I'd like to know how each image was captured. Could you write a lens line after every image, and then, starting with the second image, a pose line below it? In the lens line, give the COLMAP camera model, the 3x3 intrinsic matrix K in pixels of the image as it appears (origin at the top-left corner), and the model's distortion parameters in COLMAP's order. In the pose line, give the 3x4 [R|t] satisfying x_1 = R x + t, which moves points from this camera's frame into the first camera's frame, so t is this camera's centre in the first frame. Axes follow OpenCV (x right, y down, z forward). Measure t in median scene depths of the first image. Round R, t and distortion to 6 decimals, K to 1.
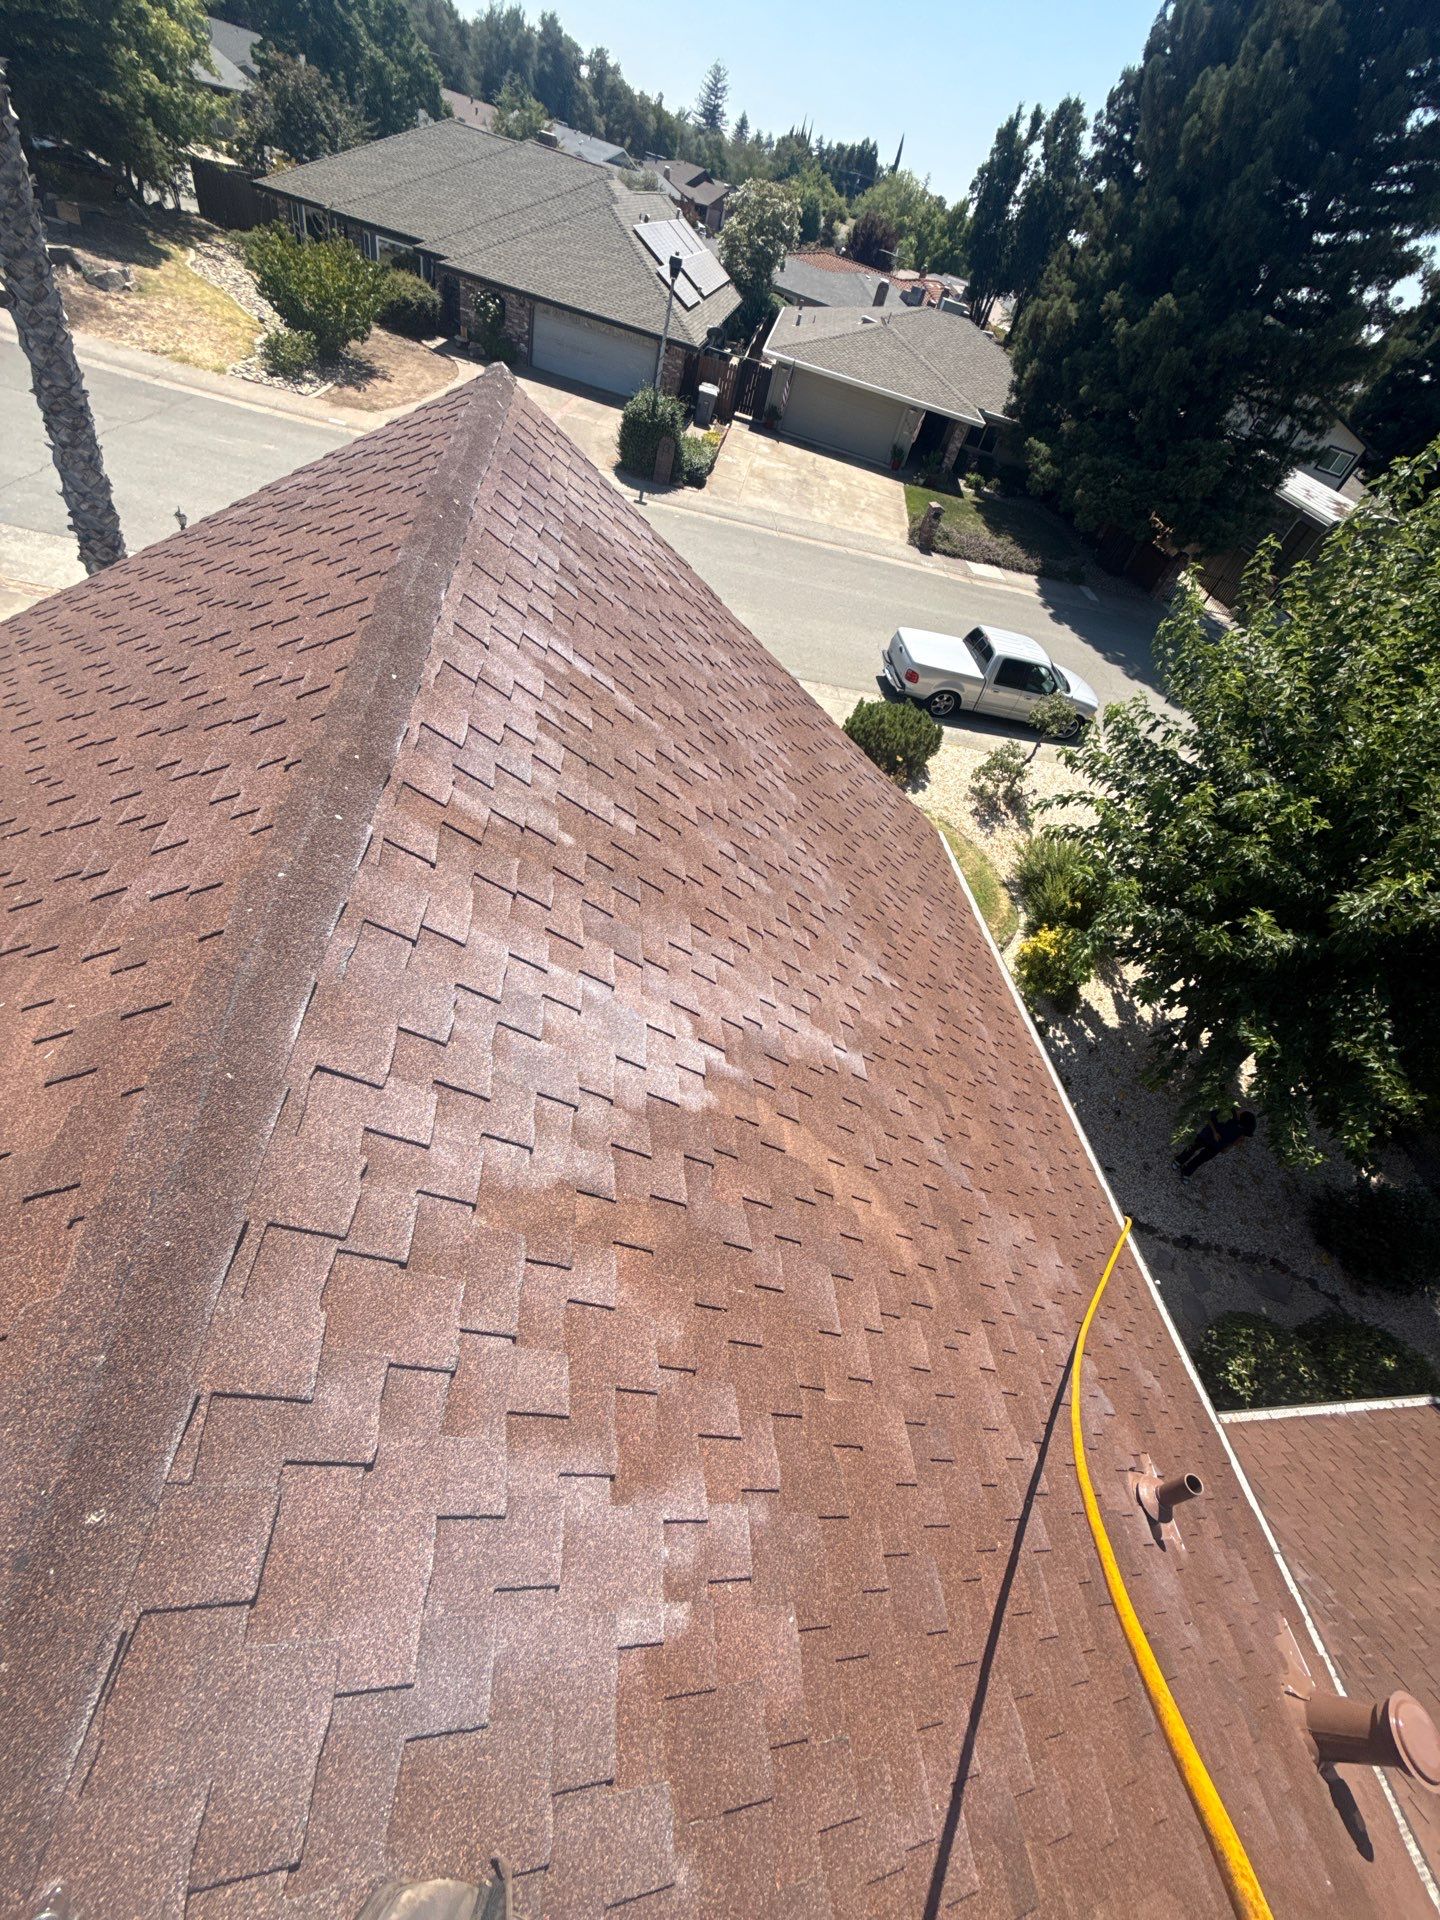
lens RADIAL K [[757.8, 0, 719.5], [0, 757.8, 954.0], [0, 0, 1]] dist [0.005312, -0.000609]
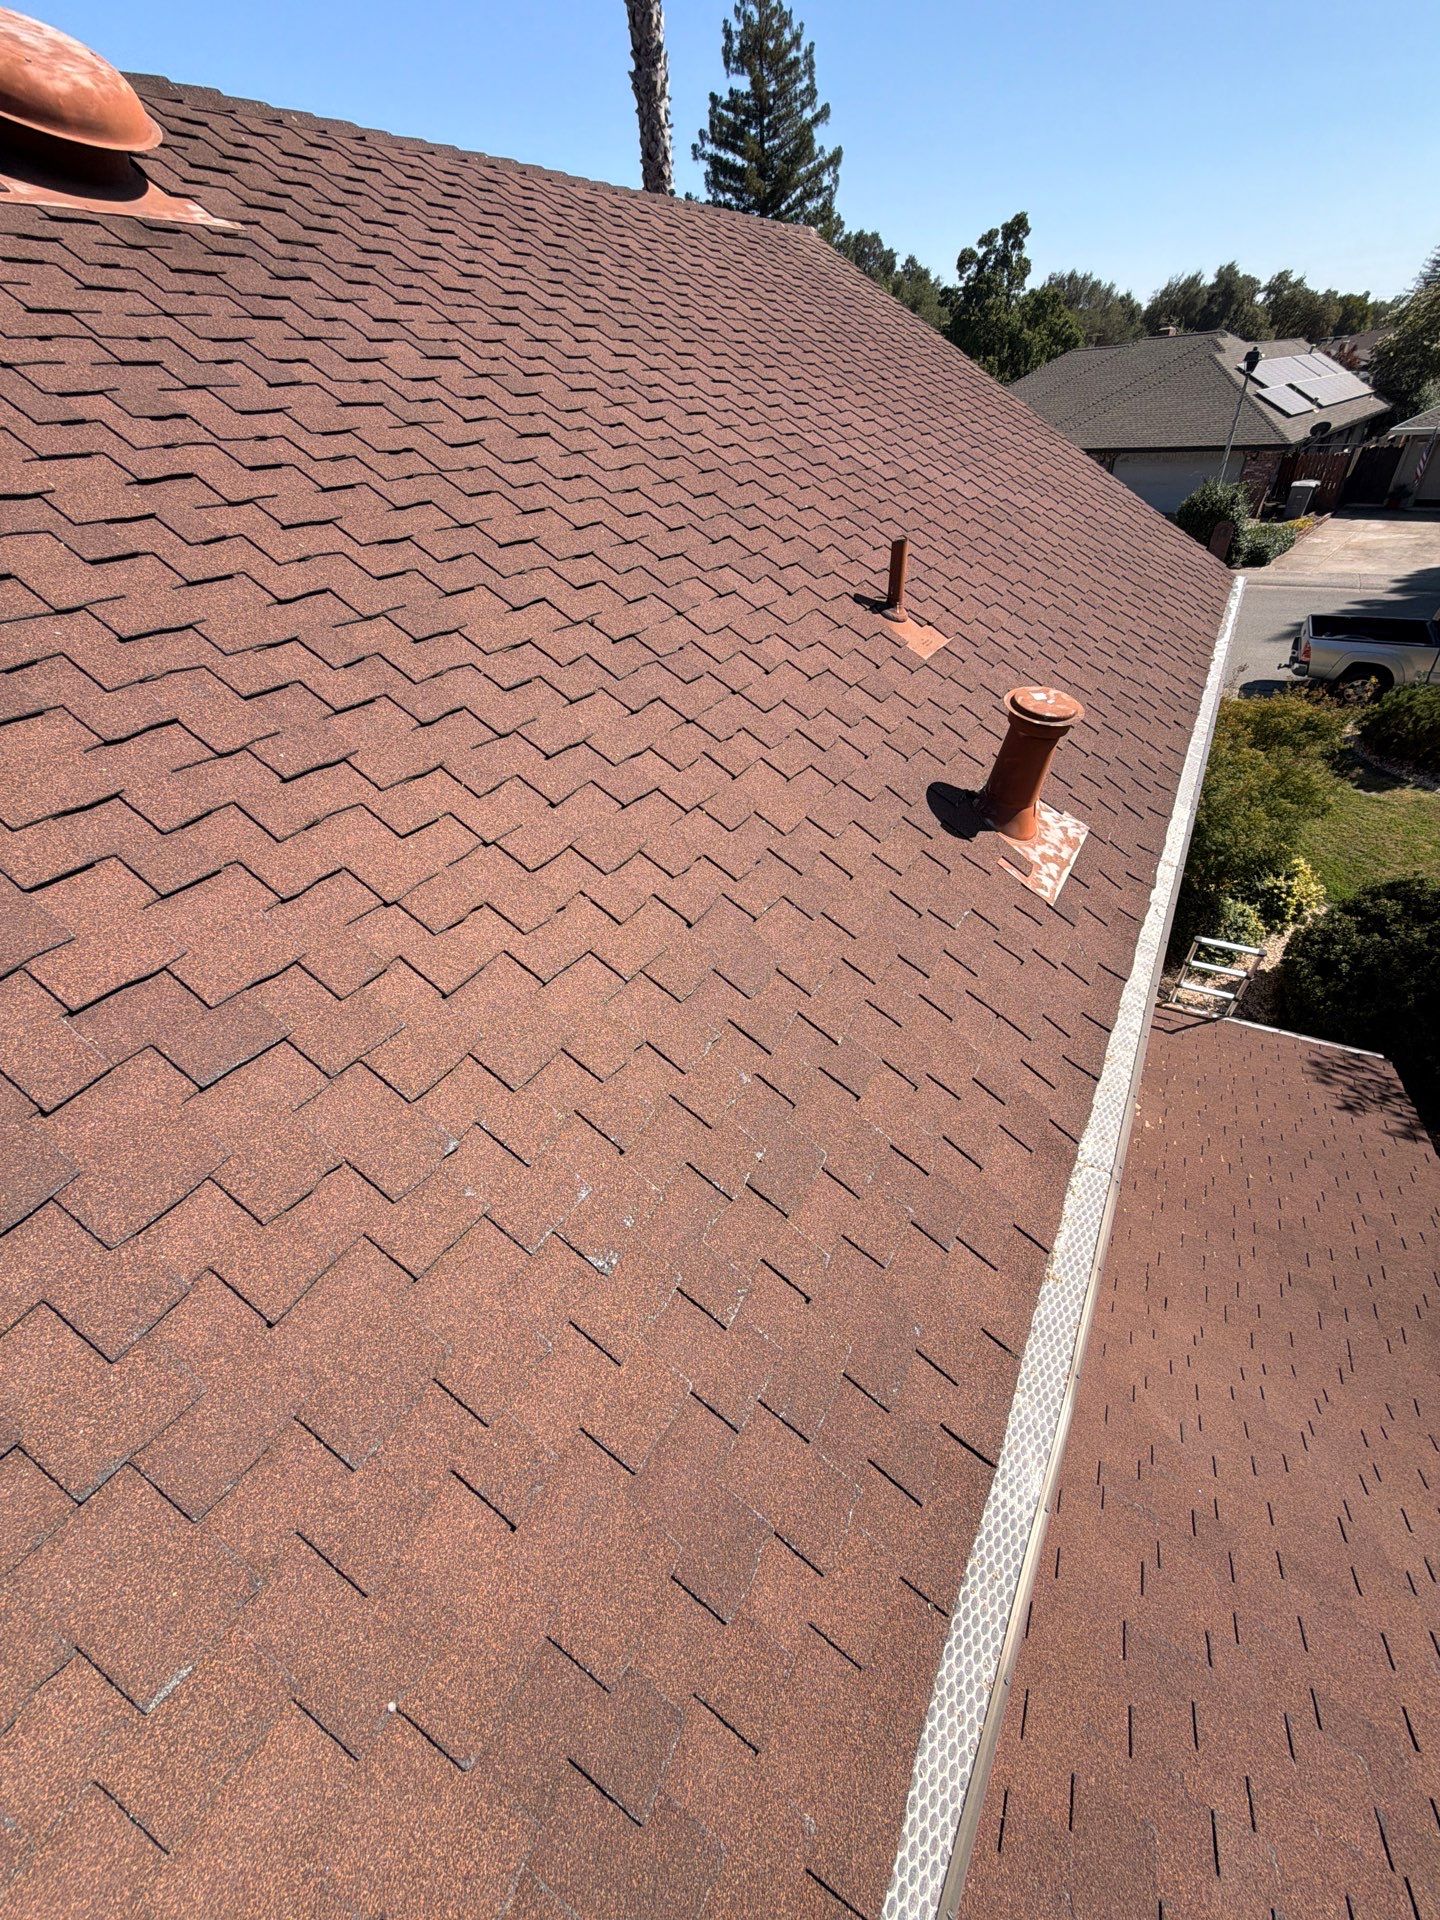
lens RADIAL K [[757.8, 0, 718.4], [0, 757.8, 957.1], [0, 0, 1]] dist [0.005312, -0.000609]
pose [[0.764694, 0.118340, -0.633434, 0.631522], [-0.255143, 0.958261, -0.128989, 0.793244], [0.591730, 0.260253, 0.762970, 0.061859]]
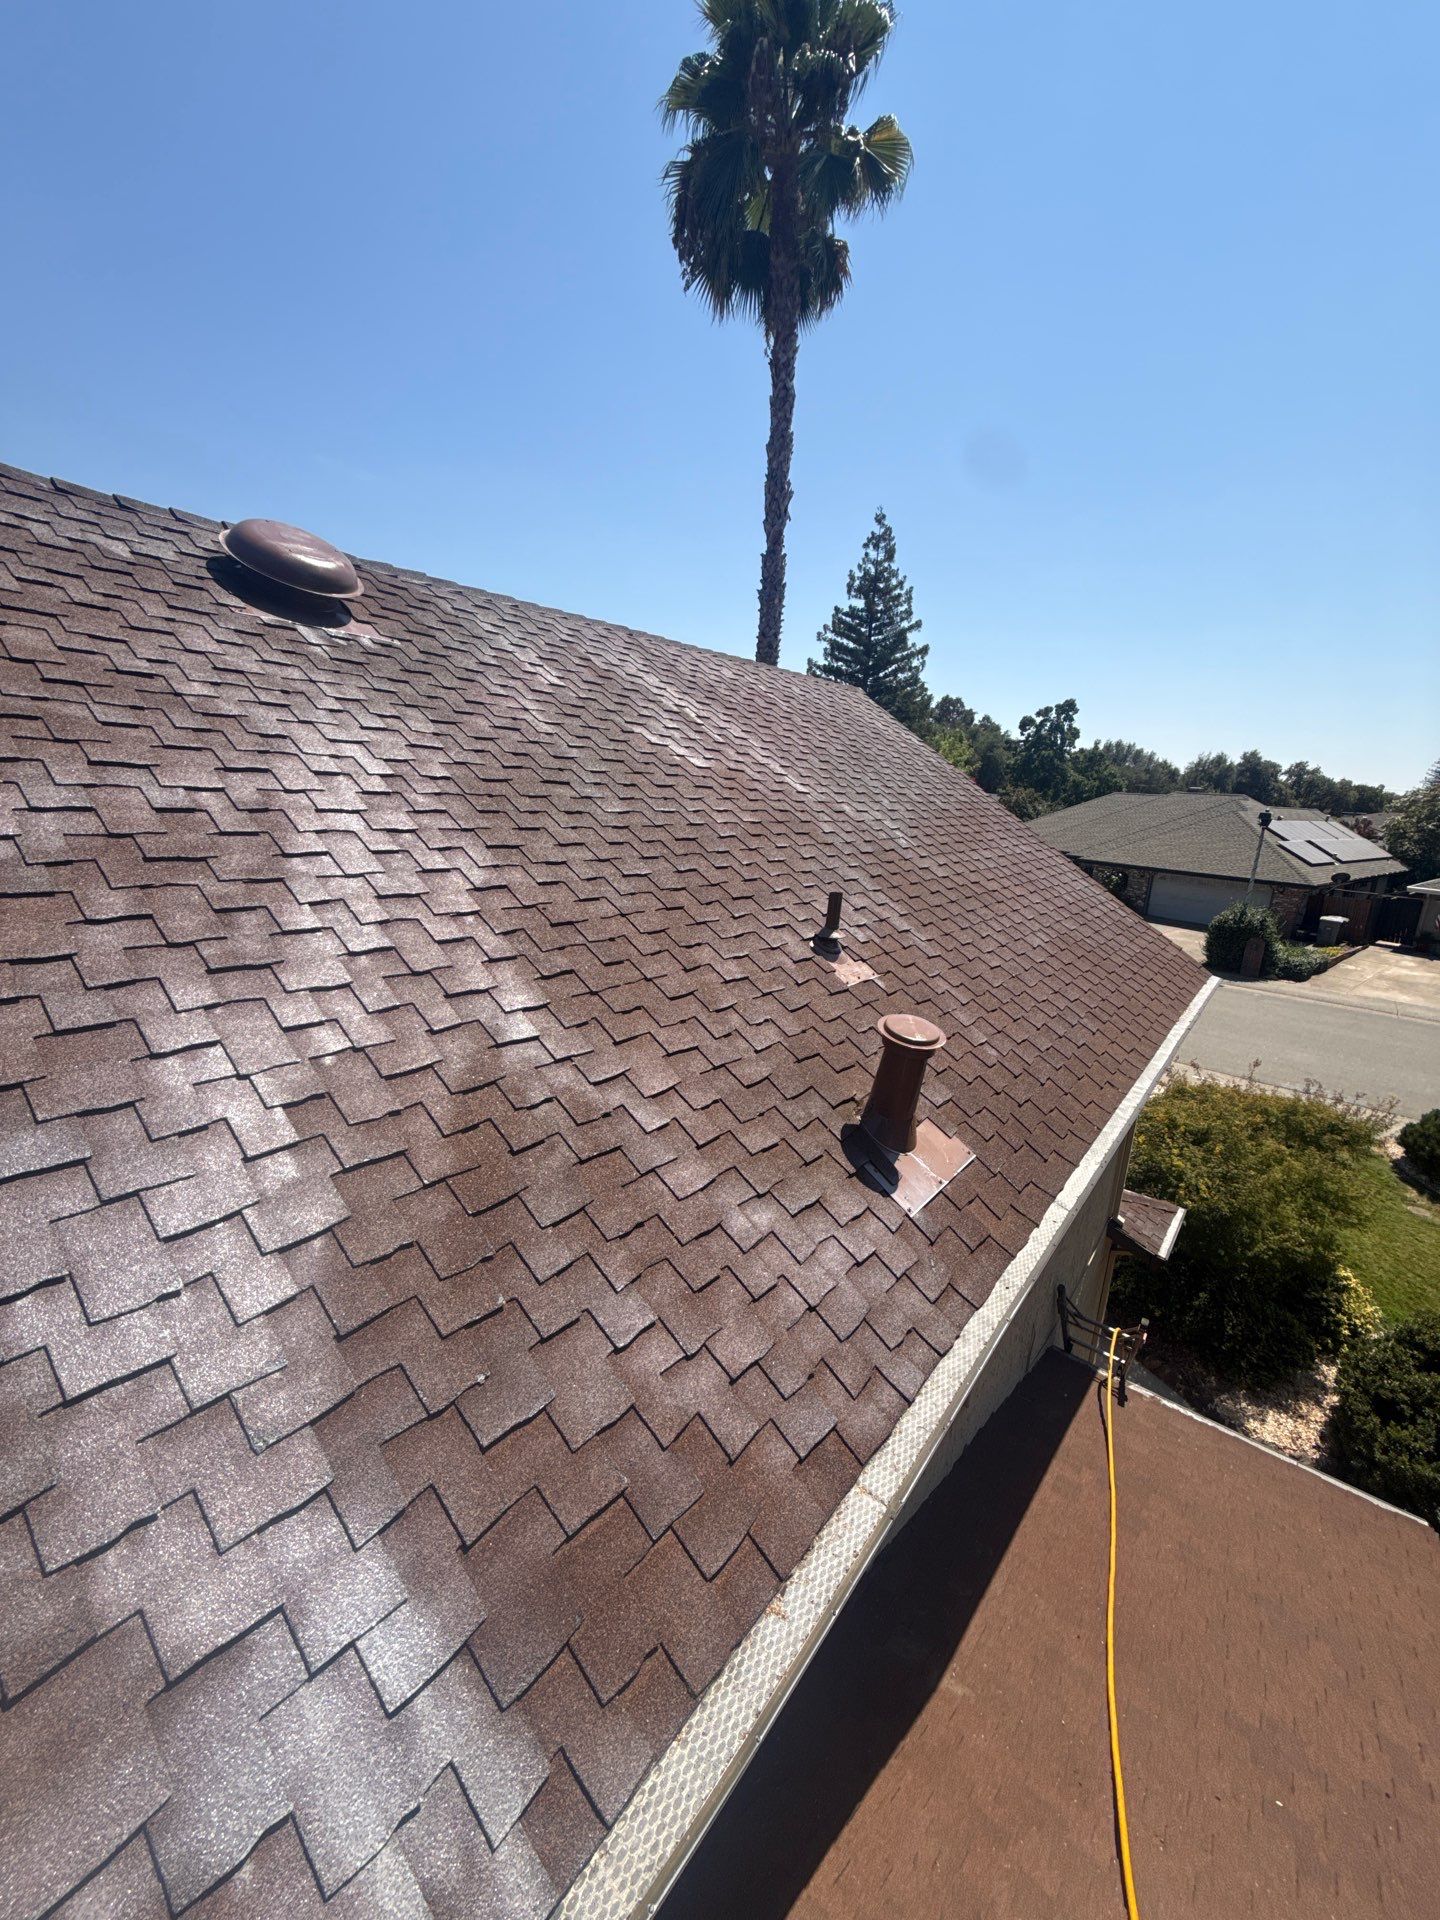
lens RADIAL K [[757.8, 0, 727.6], [0, 757.8, 958.2], [0, 0, 1]] dist [0.005312, -0.000609]
pose [[0.716838, -0.032934, -0.696462, 0.746127], [-0.417710, 0.779503, -0.466791, 0.795334], [0.558267, 0.625532, 0.545020, 0.103504]]
